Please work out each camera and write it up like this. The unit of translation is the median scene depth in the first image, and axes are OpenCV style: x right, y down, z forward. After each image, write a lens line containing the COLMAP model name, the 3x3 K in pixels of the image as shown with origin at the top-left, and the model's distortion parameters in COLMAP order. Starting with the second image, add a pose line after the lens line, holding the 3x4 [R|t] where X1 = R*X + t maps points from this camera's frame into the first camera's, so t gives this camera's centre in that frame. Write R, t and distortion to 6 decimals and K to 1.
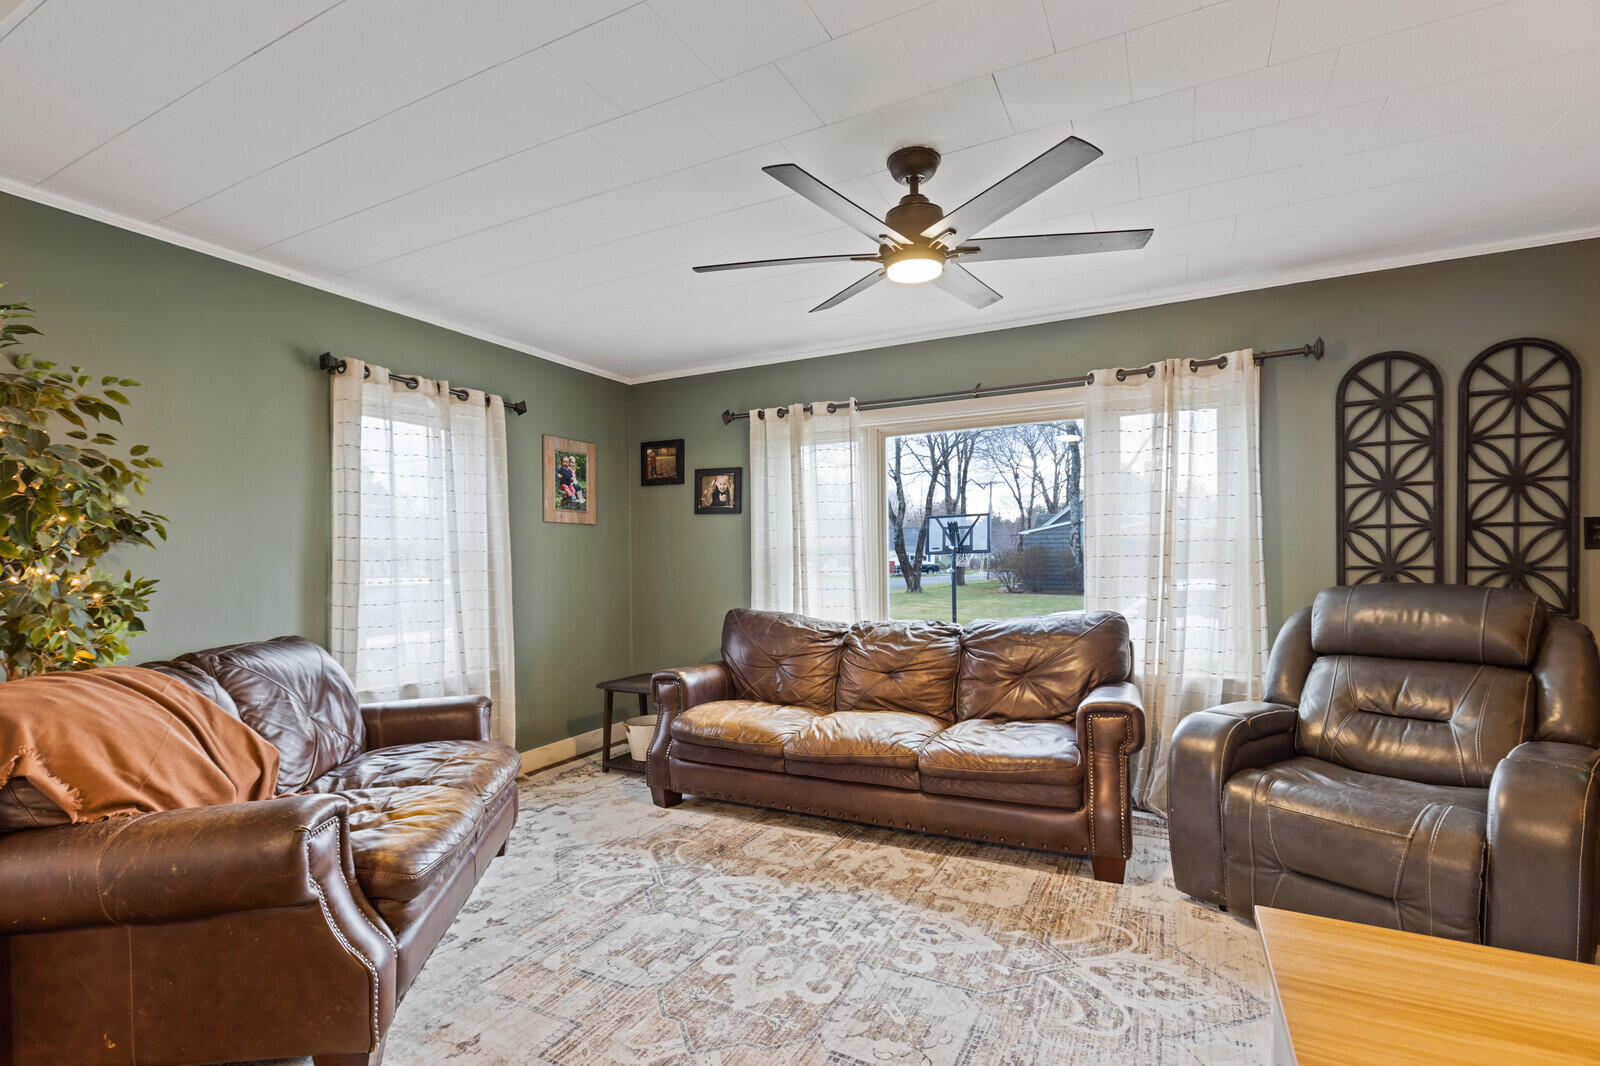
lens RADIAL K [[735.3, 0, 784.9], [0, 735.3, 561.0], [0, 0, 1]] dist [-0.002465, -0.000302]
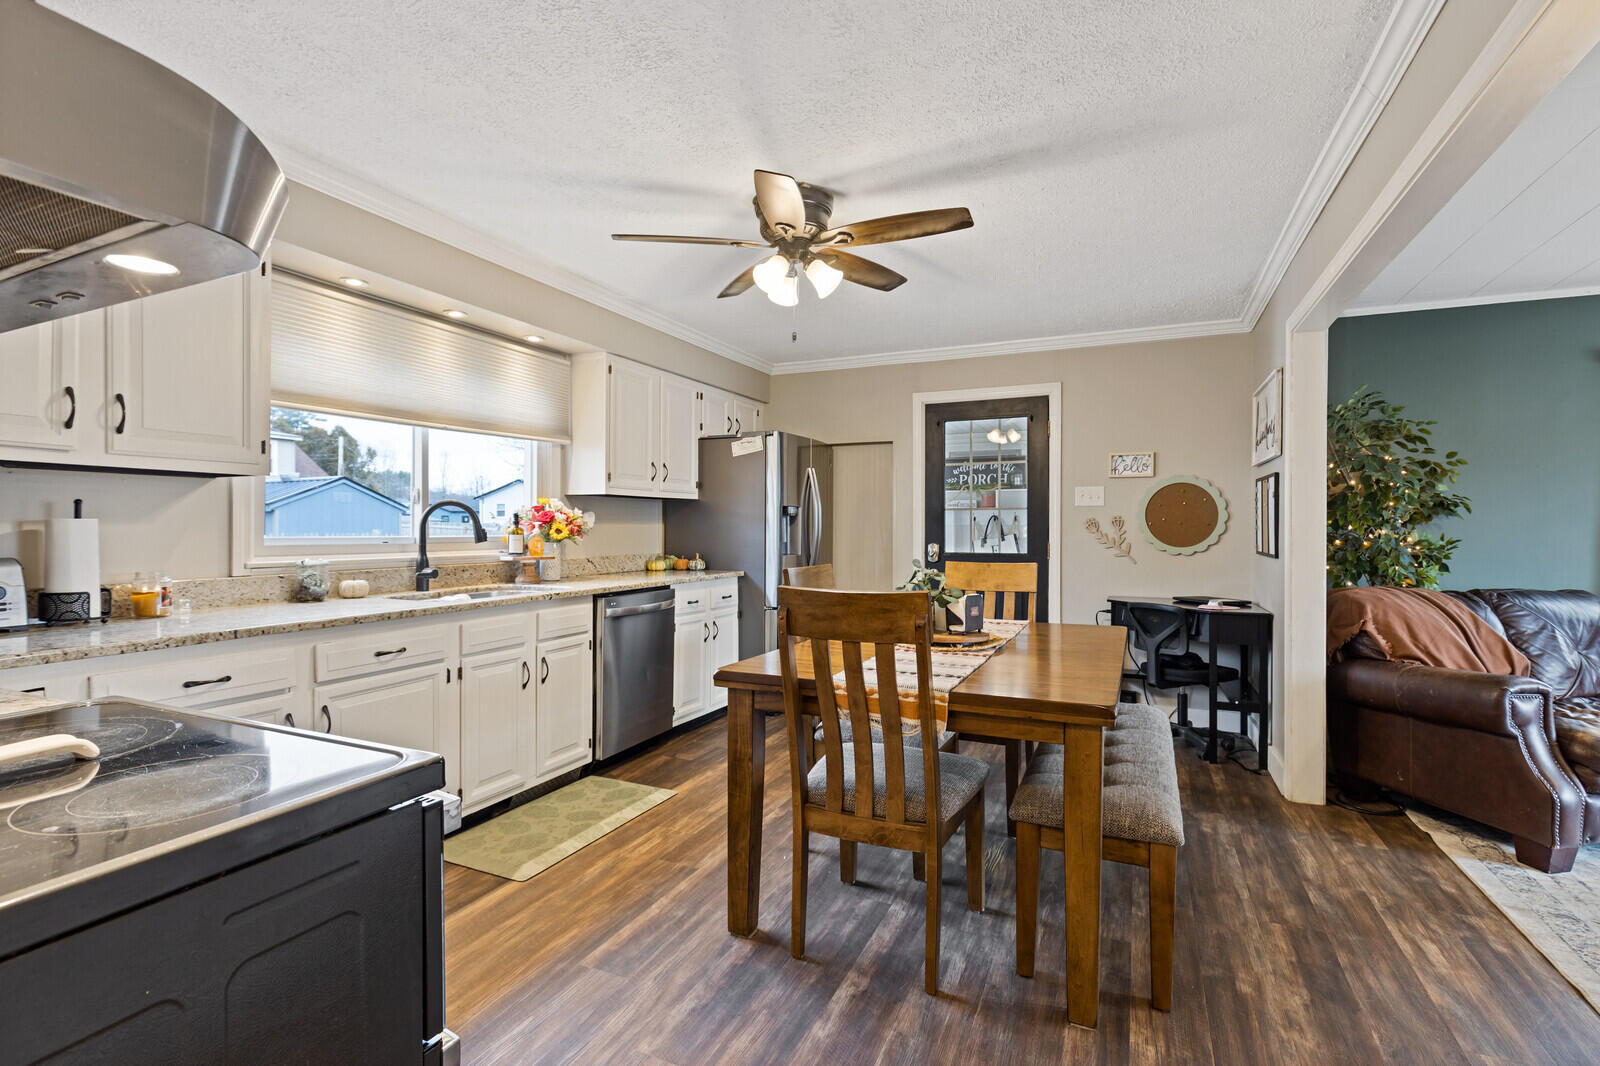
lens RADIAL K [[735.3, 0, 790.4], [0, 735.3, 531.6], [0, 0, 1]] dist [-0.002465, -0.000302]
pose [[0.043451, 0.014236, -0.998954, 0.704652], [-0.013690, 0.999813, 0.013653, 0.007787], [0.998962, 0.013082, 0.043638, -0.527006]]
